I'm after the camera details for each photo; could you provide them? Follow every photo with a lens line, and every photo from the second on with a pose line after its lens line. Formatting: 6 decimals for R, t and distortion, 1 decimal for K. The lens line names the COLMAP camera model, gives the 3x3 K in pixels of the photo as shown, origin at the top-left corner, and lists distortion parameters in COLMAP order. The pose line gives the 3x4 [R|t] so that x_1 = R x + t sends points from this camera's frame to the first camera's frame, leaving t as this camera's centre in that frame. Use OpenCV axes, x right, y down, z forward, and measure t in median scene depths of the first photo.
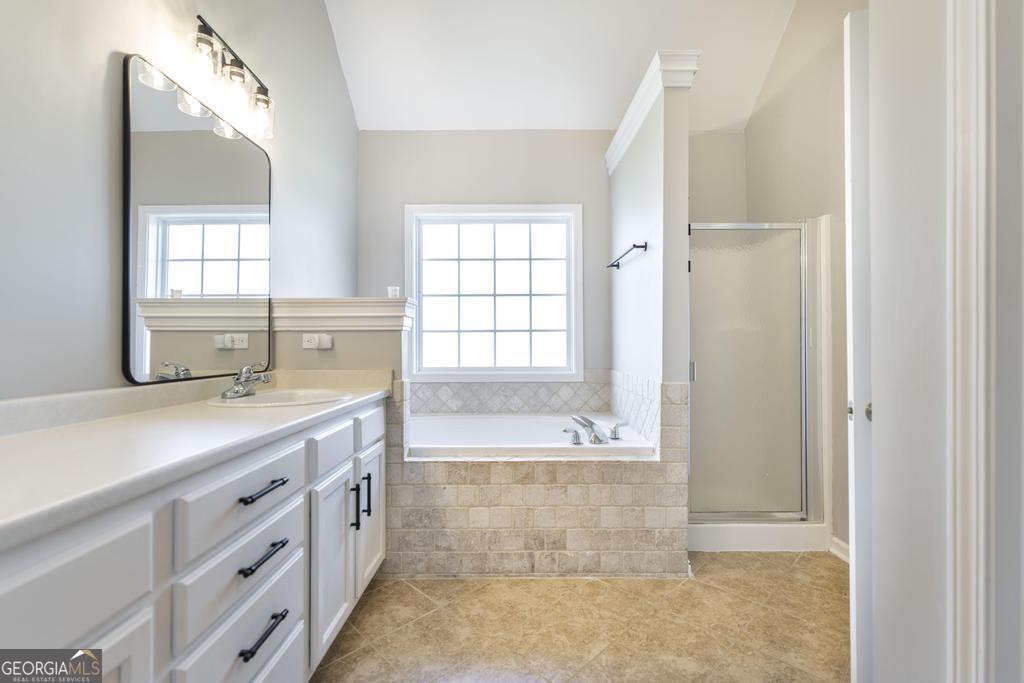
lens RADIAL K [[442.3, 0, 517.3], [0, 442.3, 346.5], [0, 0, 1]] dist [0.013121, 0.000216]
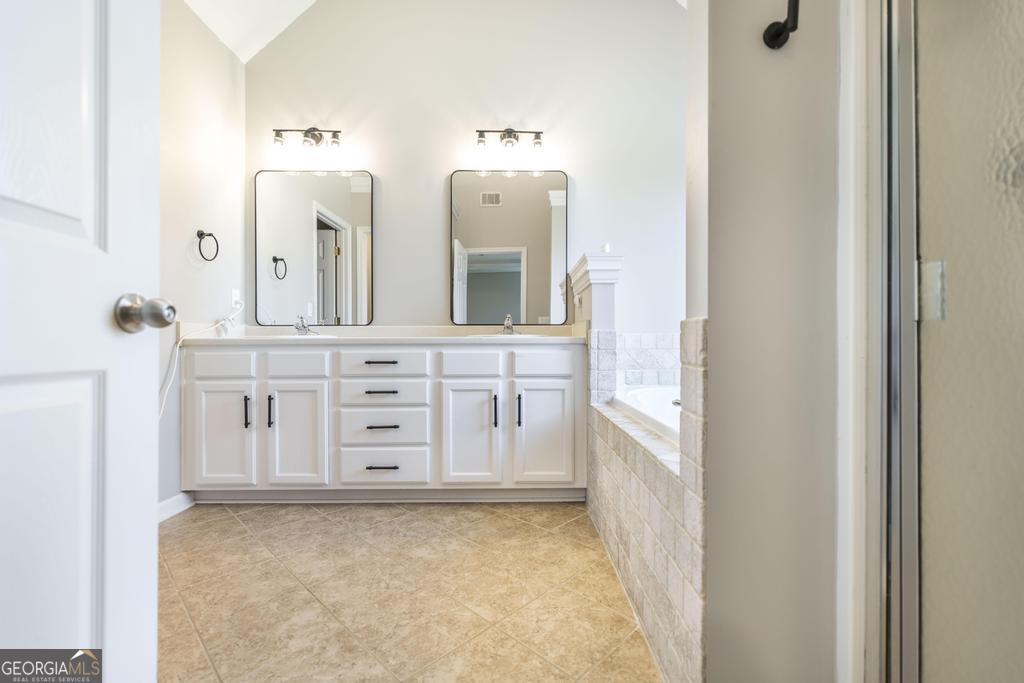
lens RADIAL K [[442.3, 0, 516.2], [0, 442.3, 342.2], [0, 0, 1]] dist [0.013121, 0.000216]
pose [[0.002068, -0.005843, -0.999981, 0.970115], [0.005557, 0.999968, -0.005832, 0.137375], [0.999982, -0.005545, 0.002100, 0.974571]]
